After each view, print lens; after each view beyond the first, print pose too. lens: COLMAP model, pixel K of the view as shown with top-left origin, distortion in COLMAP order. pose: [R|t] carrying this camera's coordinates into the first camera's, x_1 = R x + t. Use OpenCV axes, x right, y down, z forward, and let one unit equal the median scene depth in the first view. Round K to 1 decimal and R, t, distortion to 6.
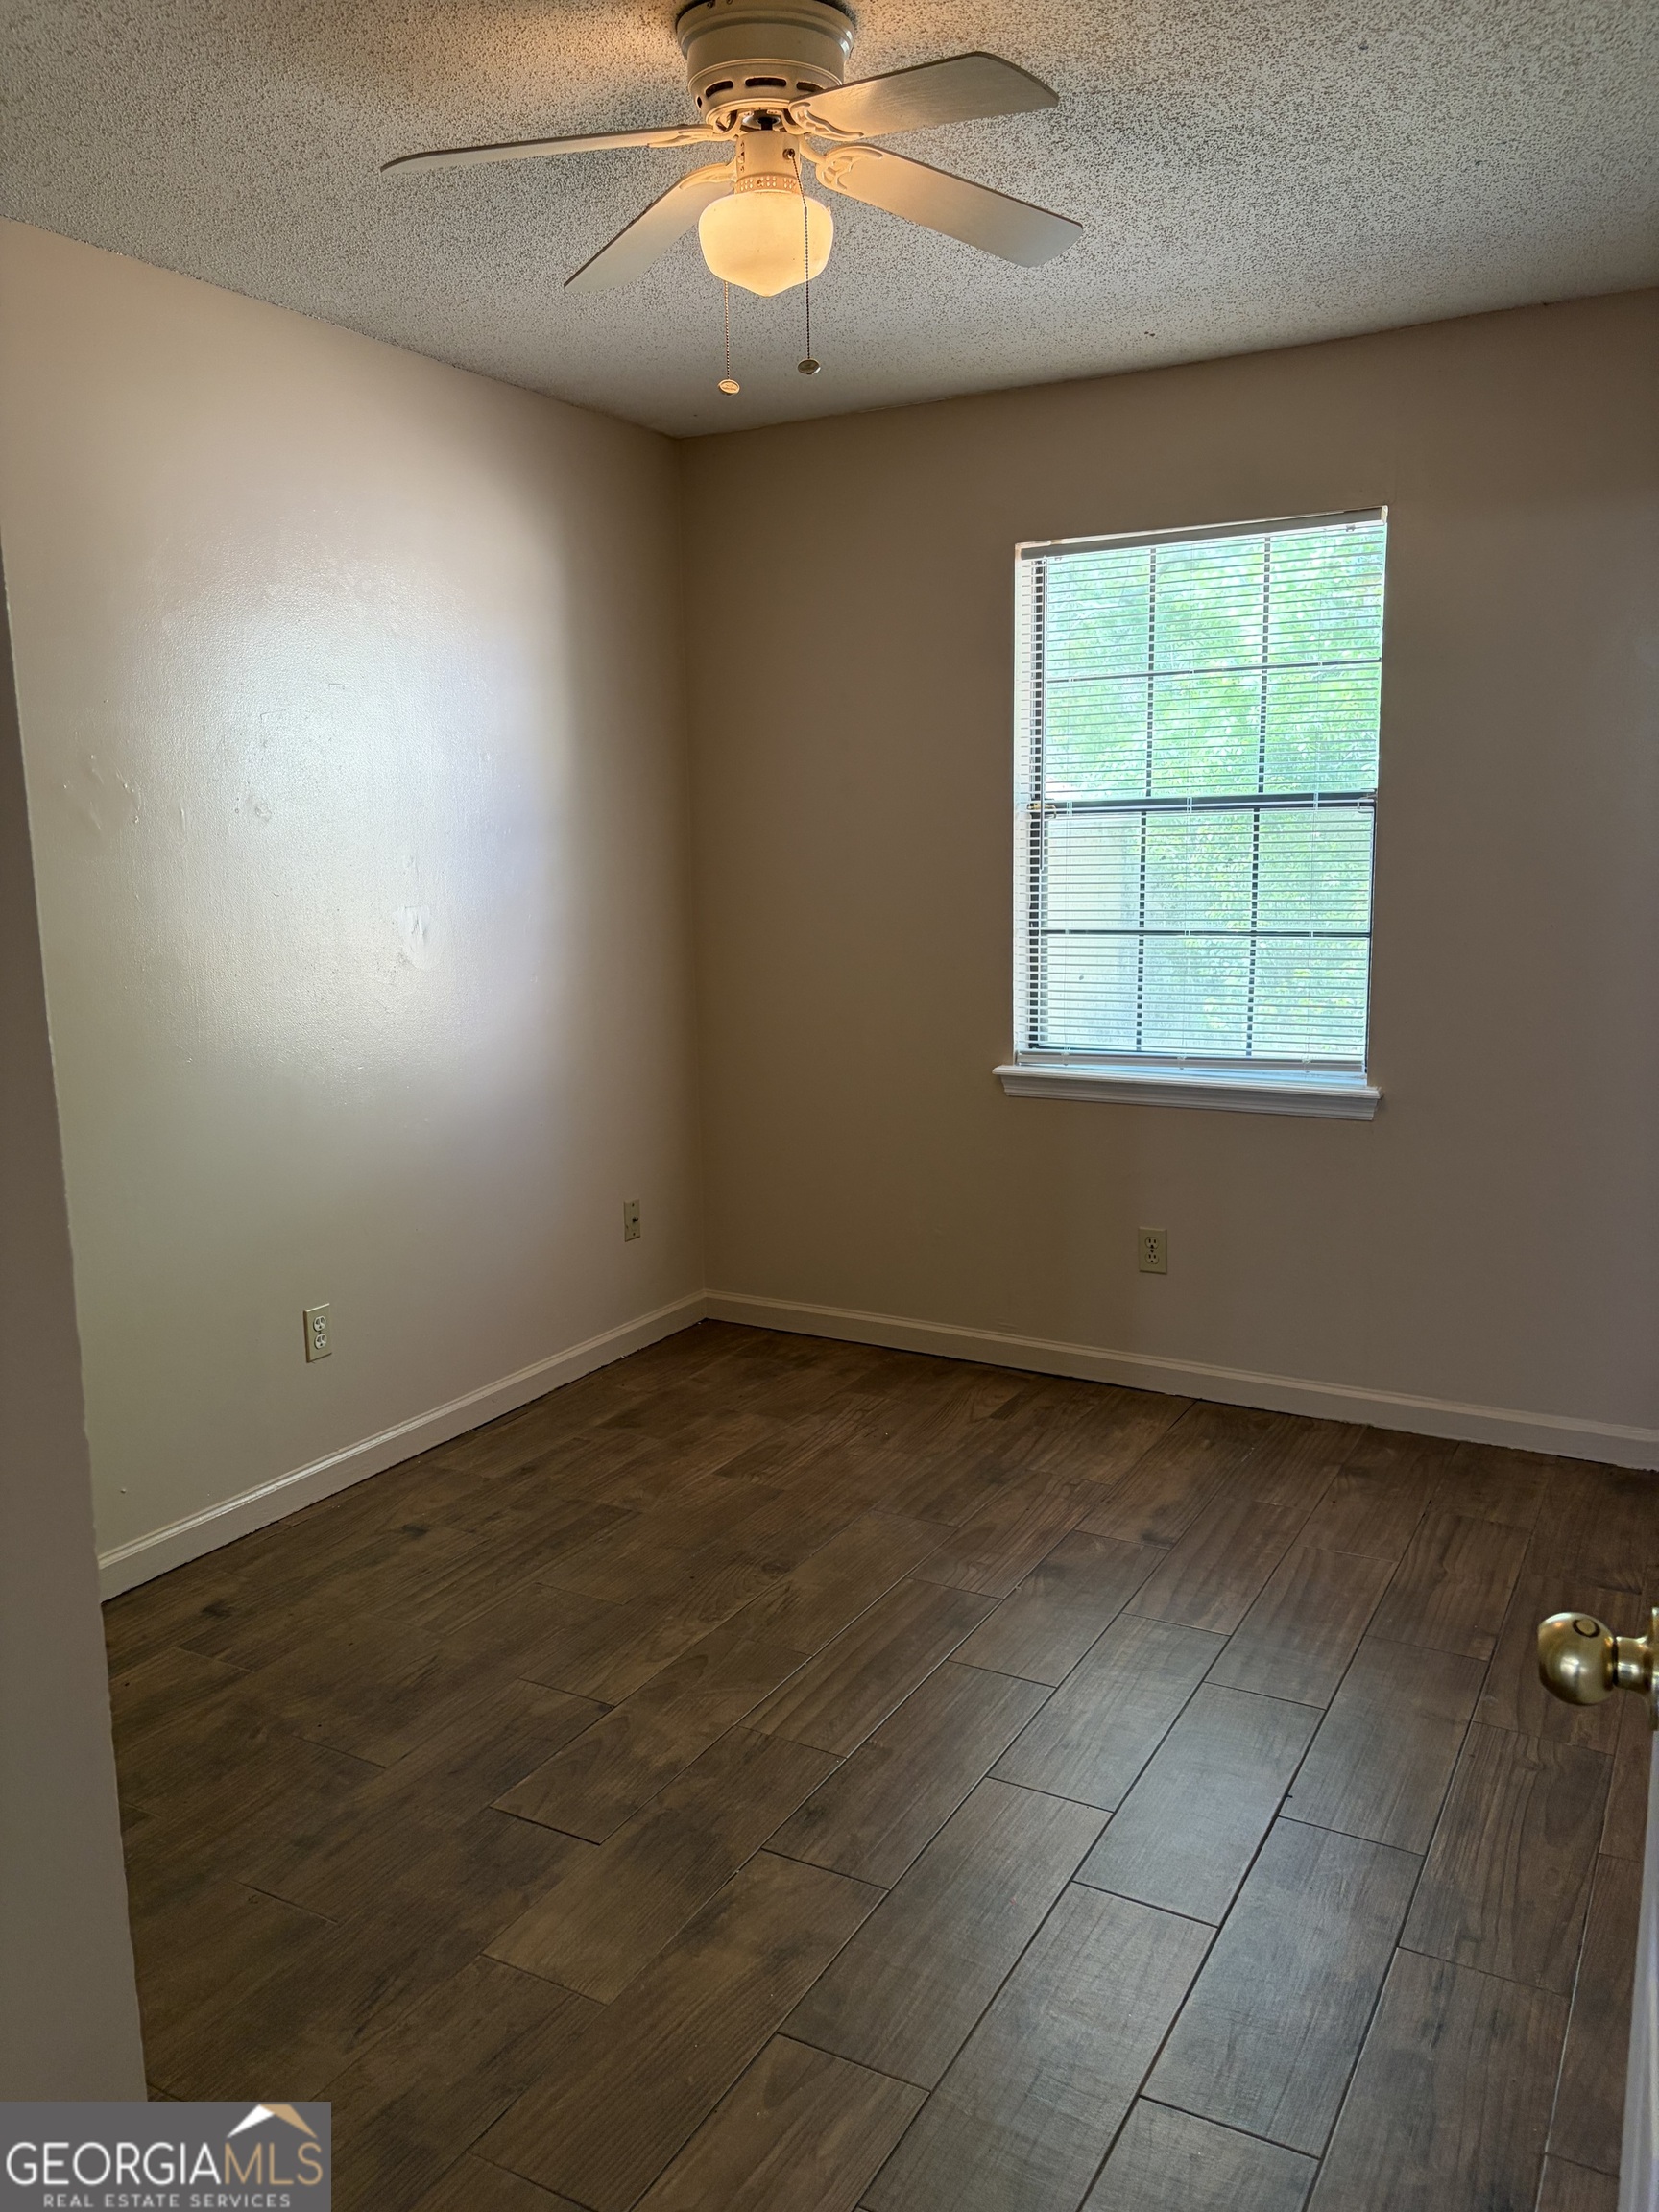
lens RADIAL K [[1670.3, 0, 828.2], [0, 1670.3, 1111.3], [0, 0, 1]] dist [0.034511, -0.035334]
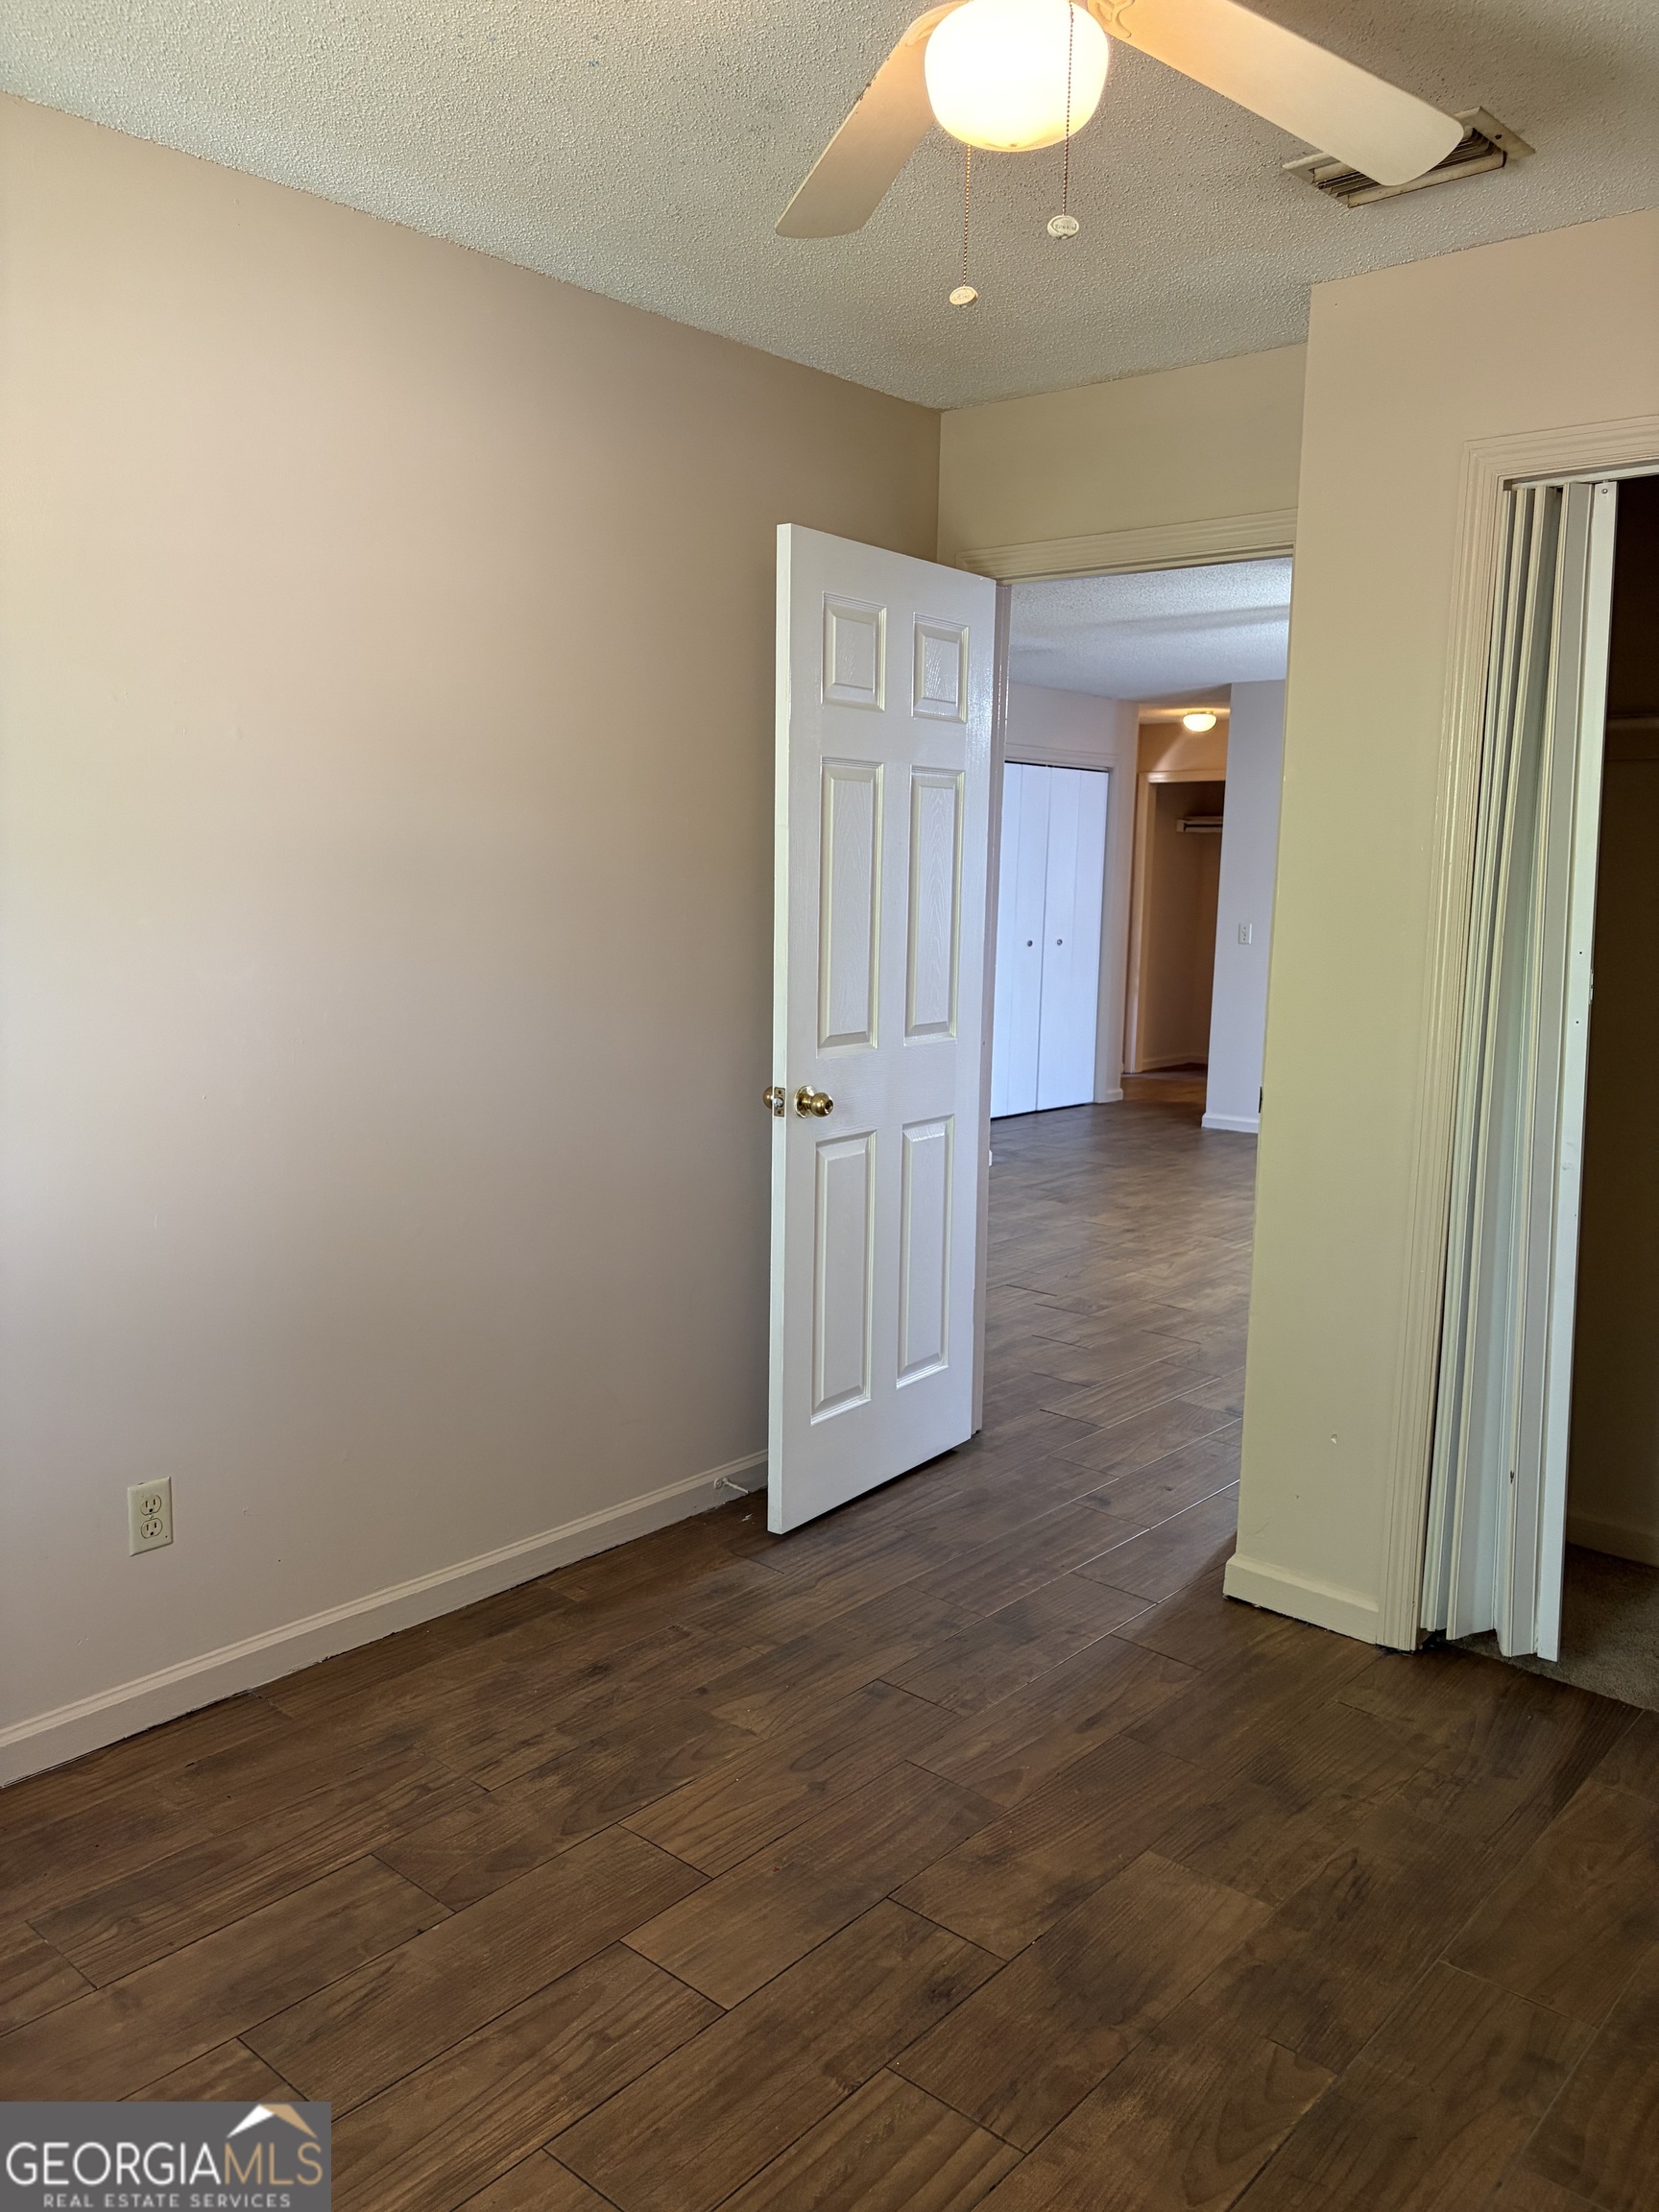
lens RADIAL K [[1670.3, 0, 828.2], [0, 1670.3, 1112.1], [0, 0, 1]] dist [0.034511, -0.035334]
pose [[-0.978688, -0.031463, 0.202929, -0.107203], [0.031061, 0.954143, 0.297736, -0.266488], [-0.202991, 0.297693, -0.932831, 1.601437]]
